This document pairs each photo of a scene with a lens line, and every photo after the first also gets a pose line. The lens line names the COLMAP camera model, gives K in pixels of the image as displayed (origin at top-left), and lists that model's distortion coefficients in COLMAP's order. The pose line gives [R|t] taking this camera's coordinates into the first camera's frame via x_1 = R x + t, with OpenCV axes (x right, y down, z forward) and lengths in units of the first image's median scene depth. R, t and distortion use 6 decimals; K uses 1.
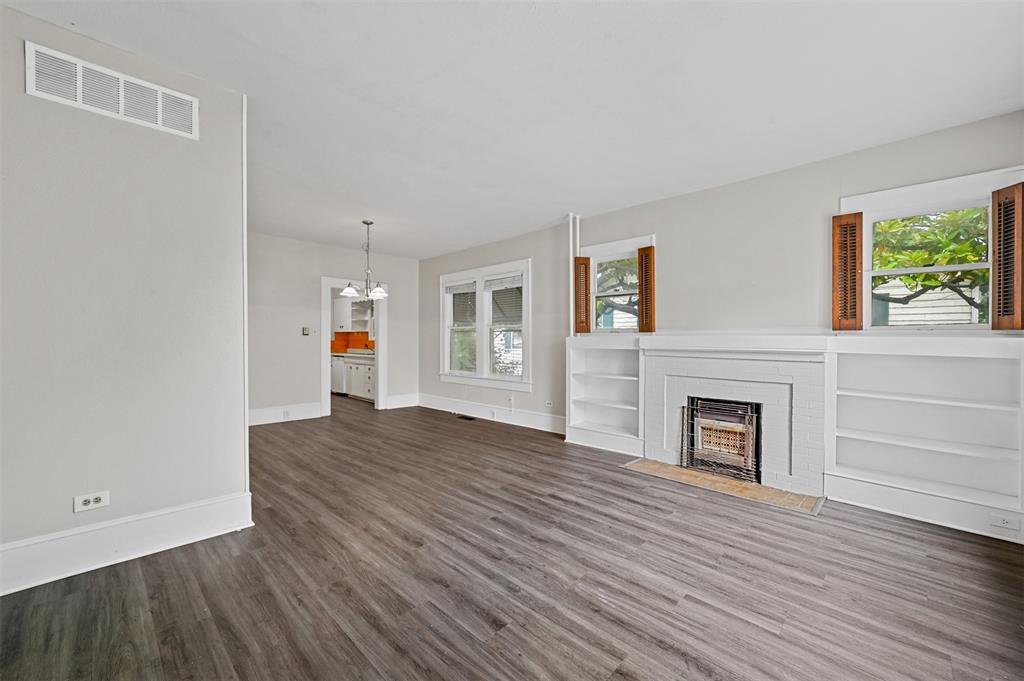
lens RADIAL K [[406.6, 0, 515.0], [0, 406.6, 338.6], [0, 0, 1]] dist [-0.000452, 0.000011]
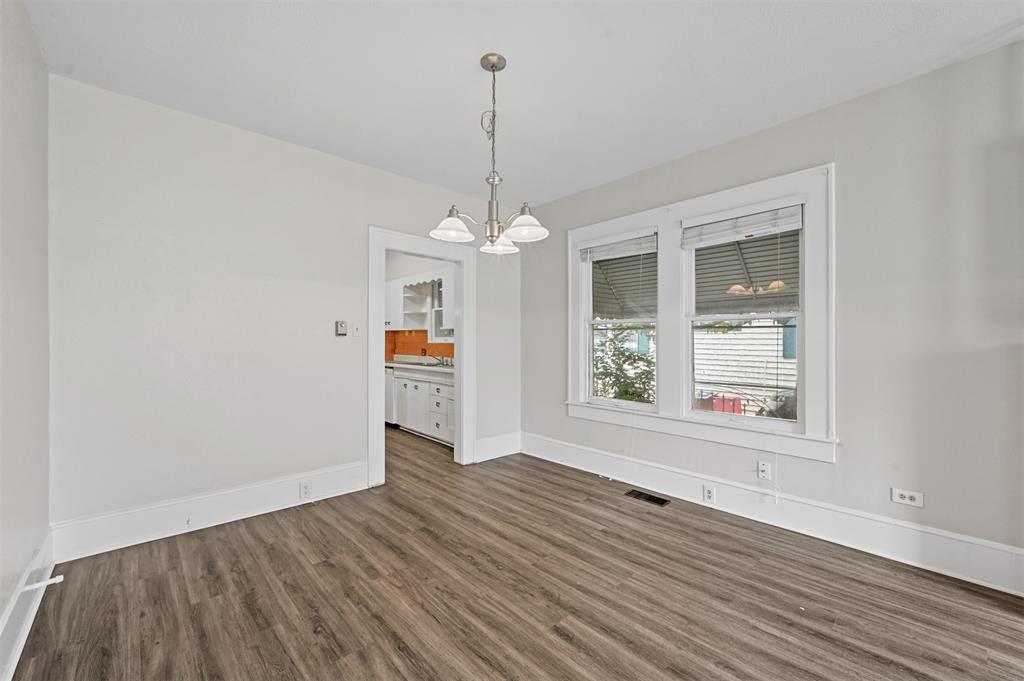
lens RADIAL K [[406.6, 0, 515.0], [0, 406.6, 336.3], [0, 0, 1]] dist [-0.000452, 0.000011]
pose [[0.998694, -0.002447, -0.051034, -0.229613], [0.002322, 0.999994, -0.002499, -0.005616], [0.051040, 0.002378, 0.998694, 0.424741]]
